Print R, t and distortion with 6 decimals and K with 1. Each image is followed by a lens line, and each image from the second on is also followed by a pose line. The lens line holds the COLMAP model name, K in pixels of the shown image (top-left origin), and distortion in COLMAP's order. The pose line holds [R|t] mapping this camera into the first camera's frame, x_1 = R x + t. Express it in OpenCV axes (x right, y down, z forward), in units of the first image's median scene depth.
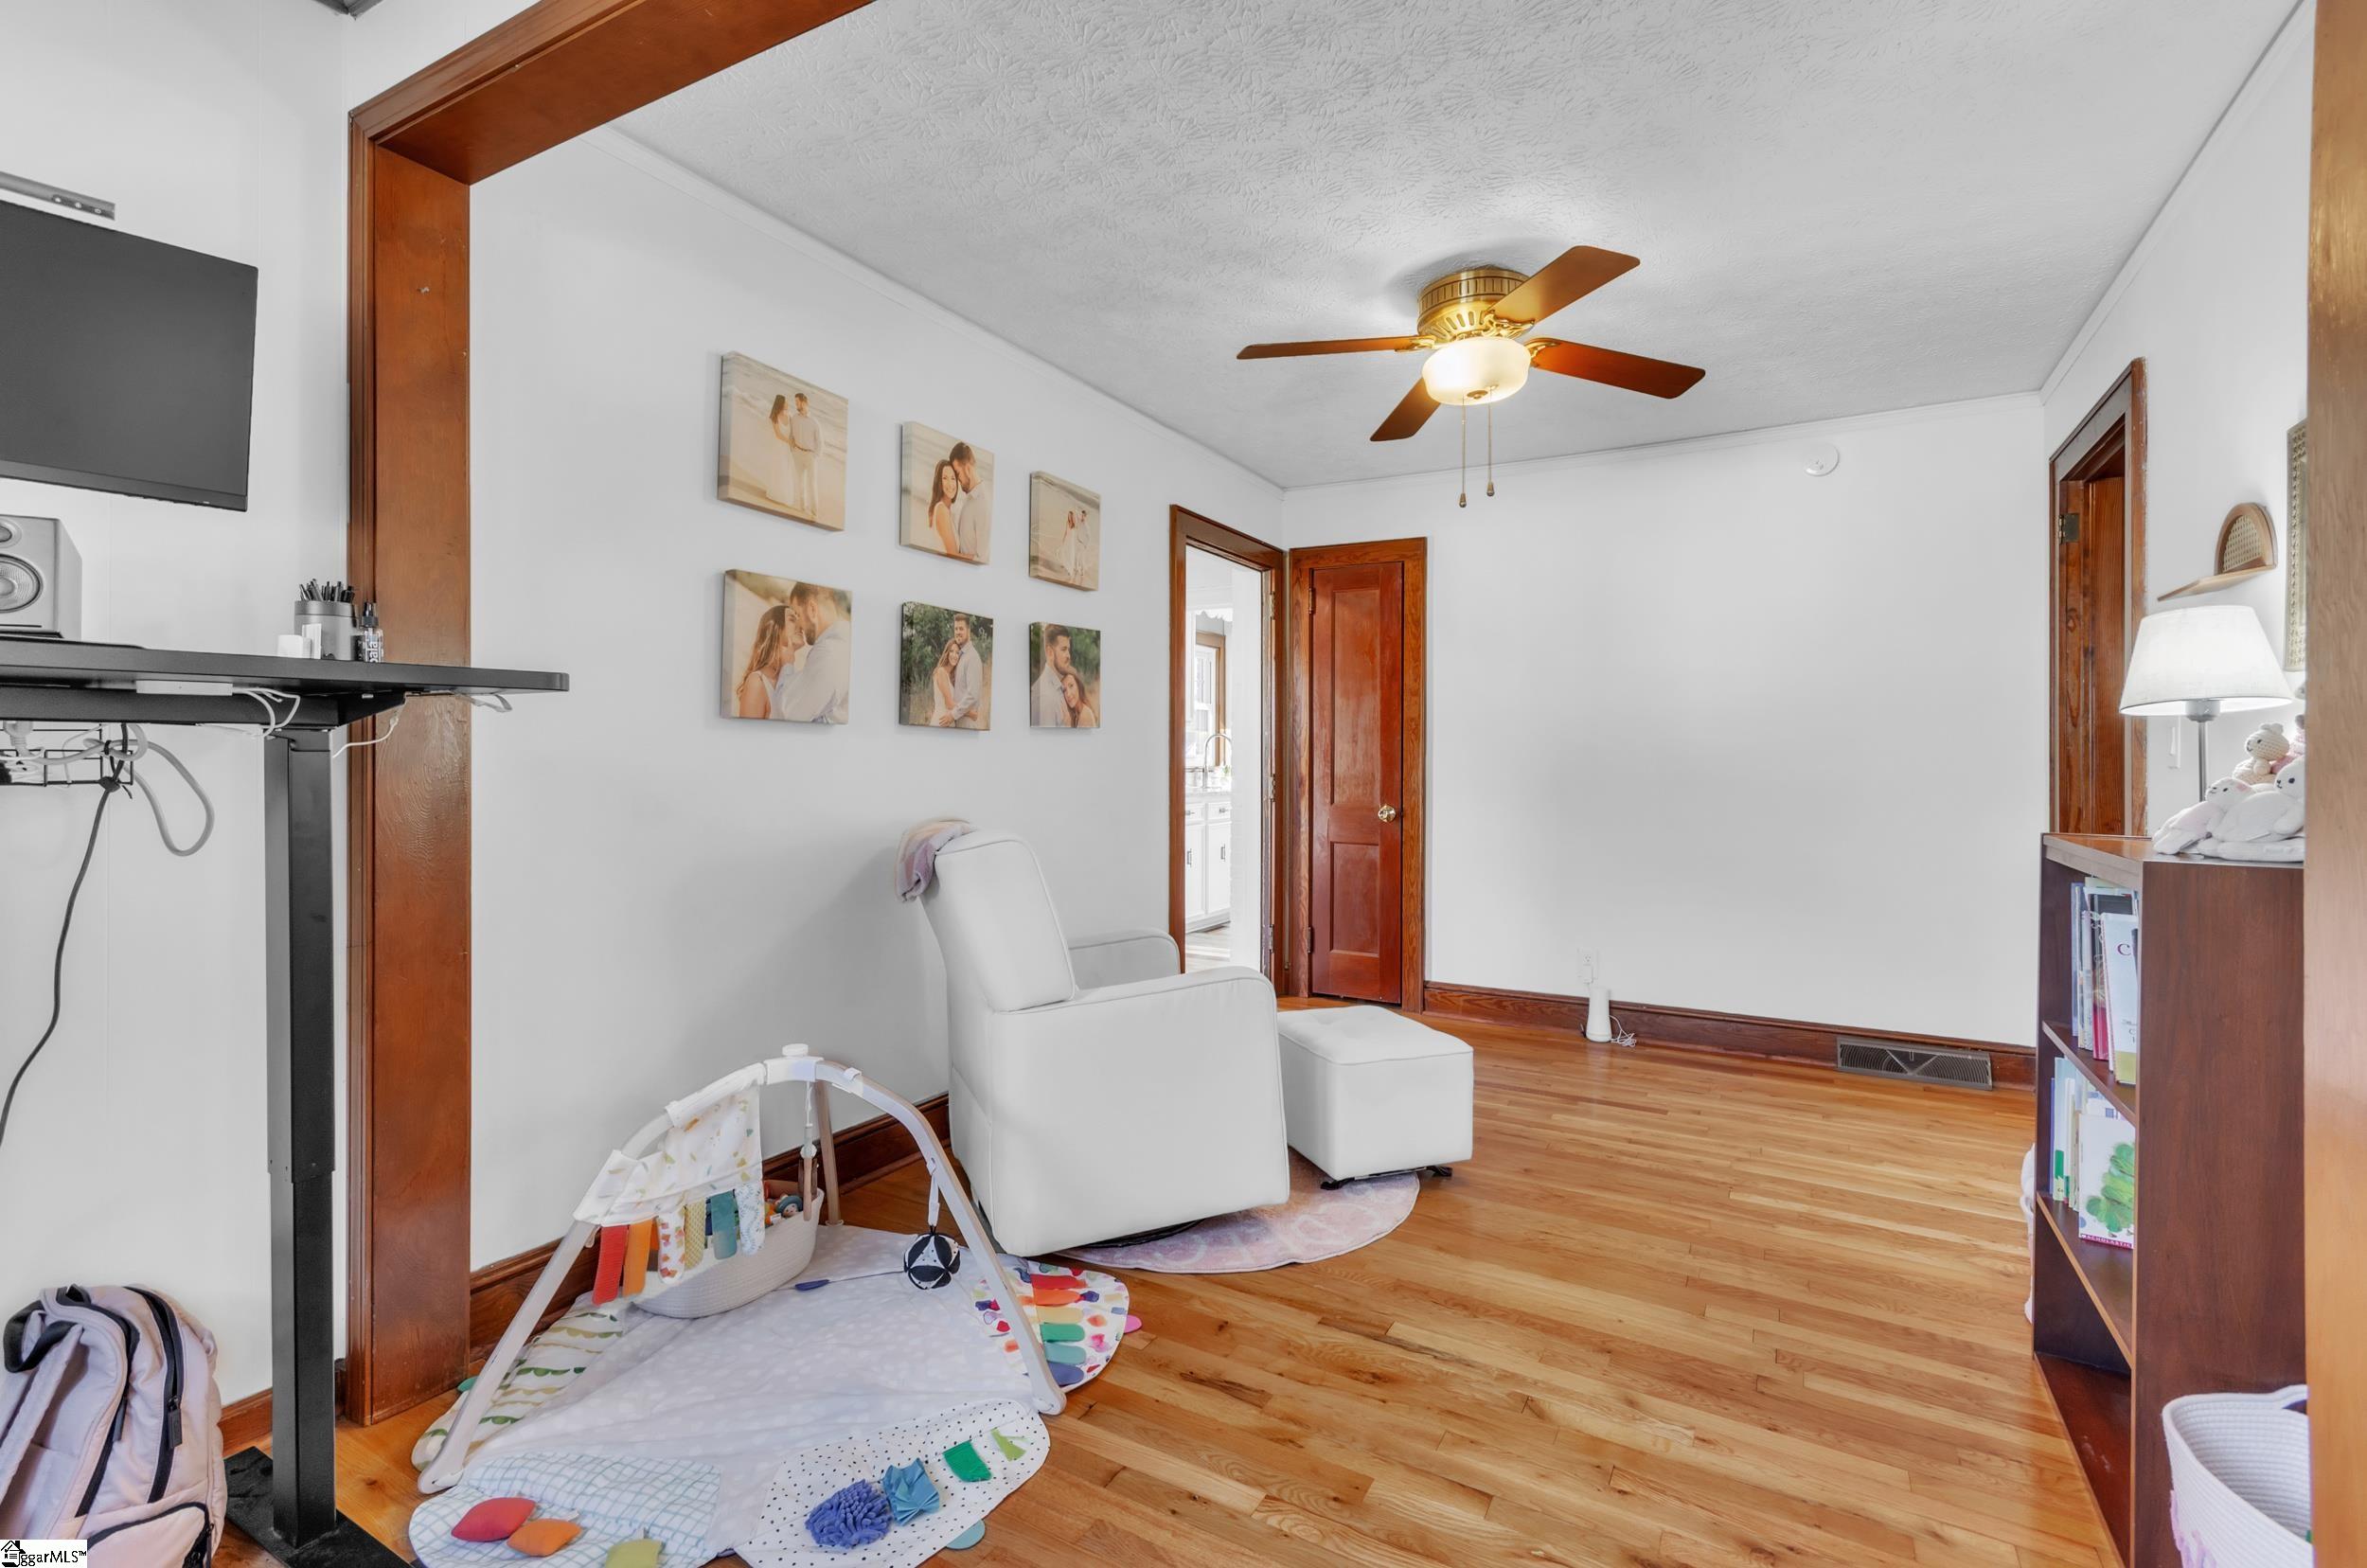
lens RADIAL K [[1072.9, 0, 1187.8], [0, 1072.9, 731.2], [0, 0, 1]] dist [0.001019, 0.000364]
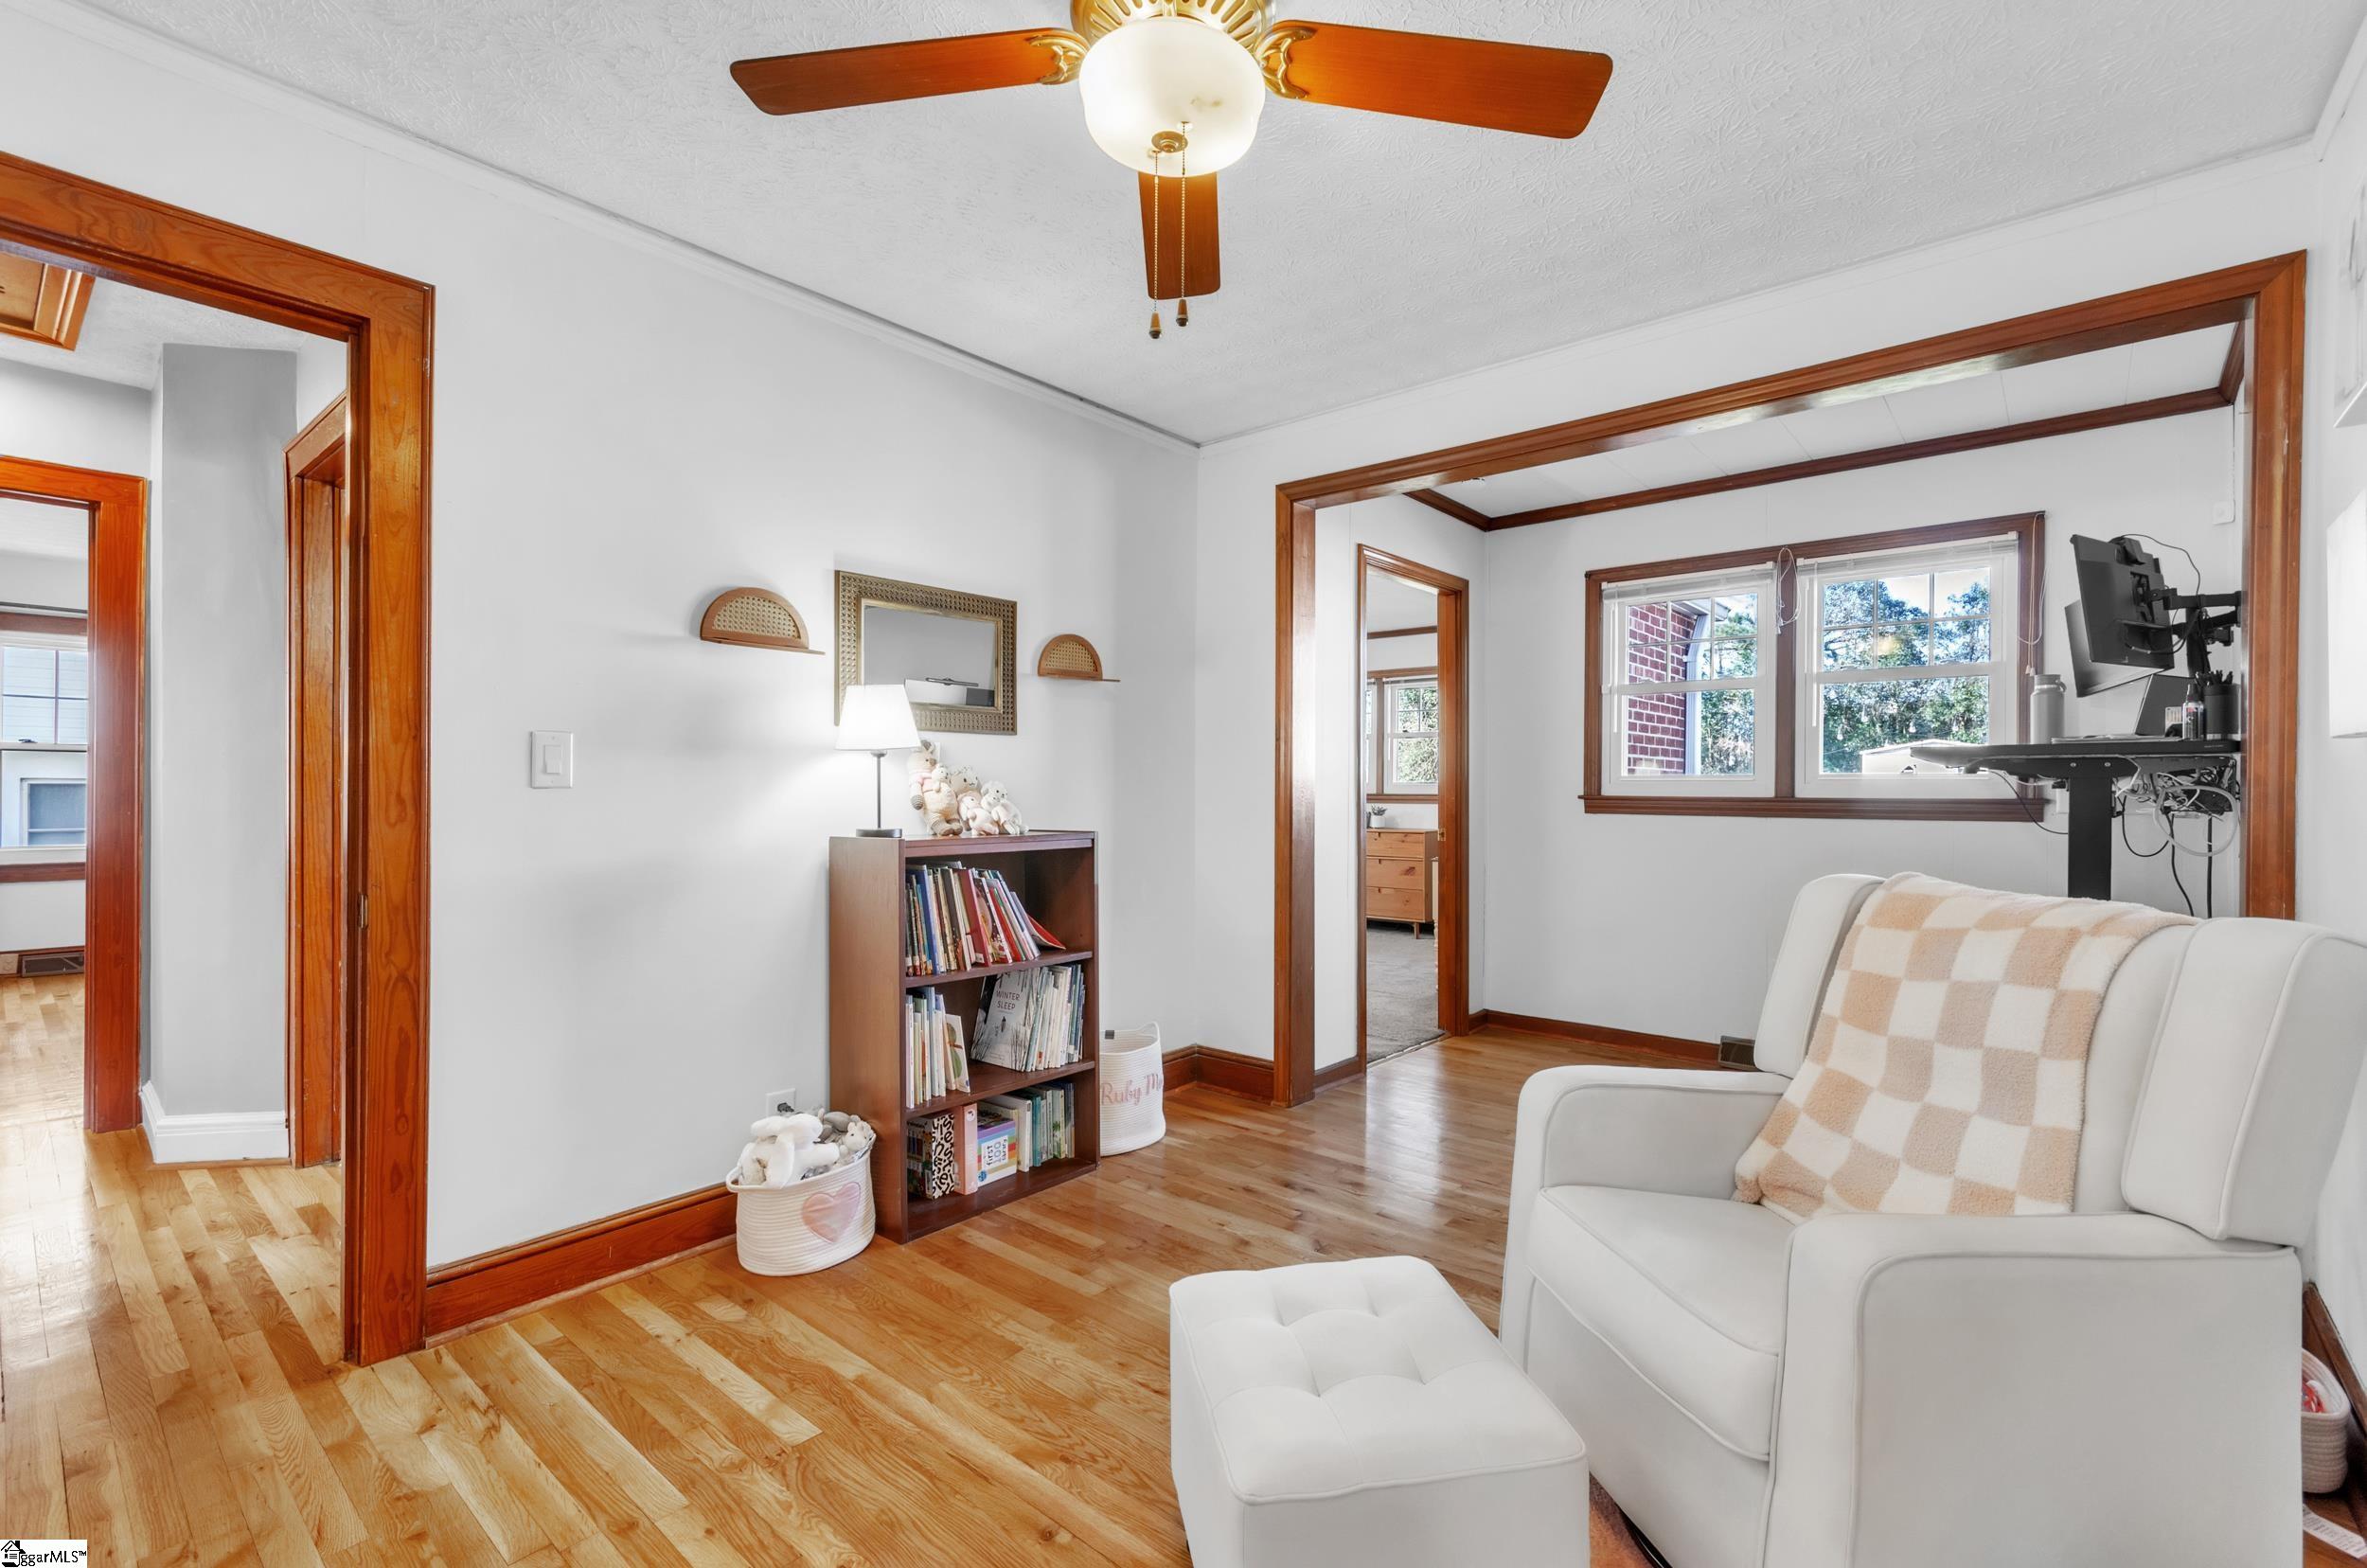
lens RADIAL K [[1027.9, 0, 1196.2], [0, 1027.9, 784.7], [0, 0, 1]] dist [0.001125, 0.000620]
pose [[-0.982404, -0.009410, 0.186532, 0.141184], [-0.014336, 0.999583, -0.025079, 0.035752], [-0.186218, -0.027312, -0.982129, 1.465546]]
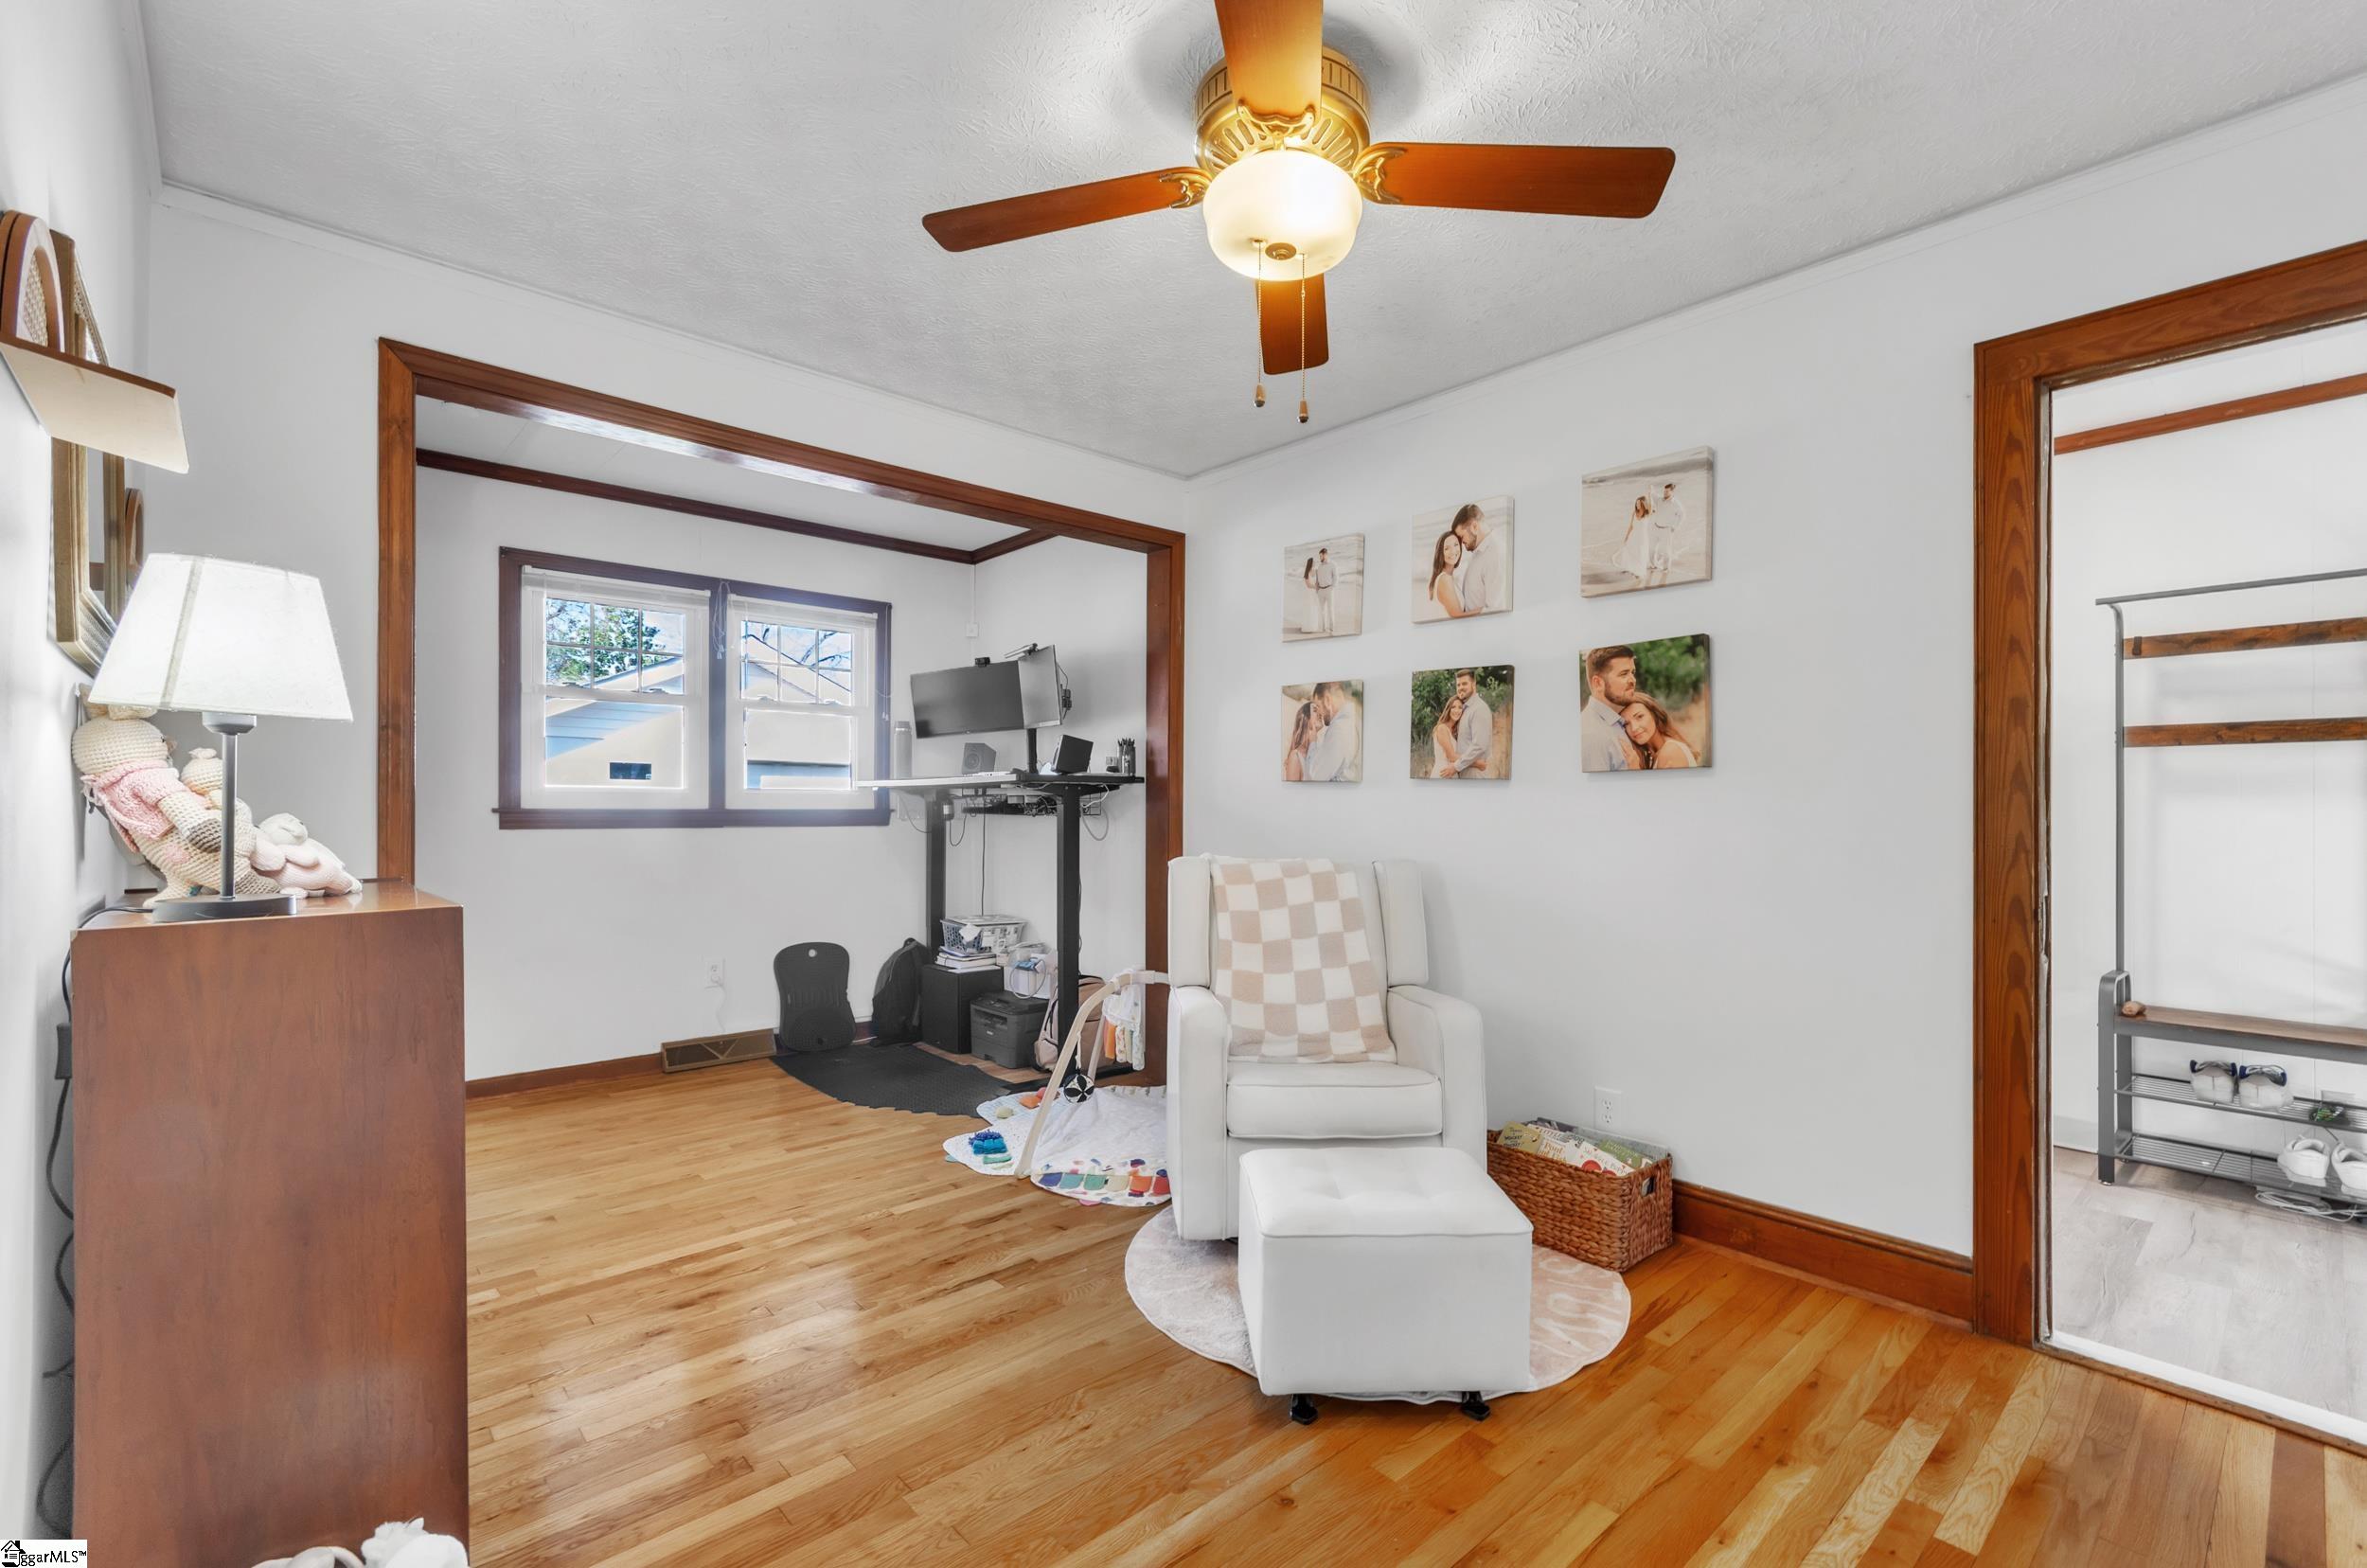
lens RADIAL K [[1027.9, 0, 1196.2], [0, 1027.9, 784.7], [0, 0, 1]] dist [0.001125, 0.000620]
pose [[-0.310262, -0.026695, -0.950276, 0.844276], [0.016140, 0.999314, -0.033343, 0.032736], [0.950514, -0.025683, -0.309619, 1.093000]]
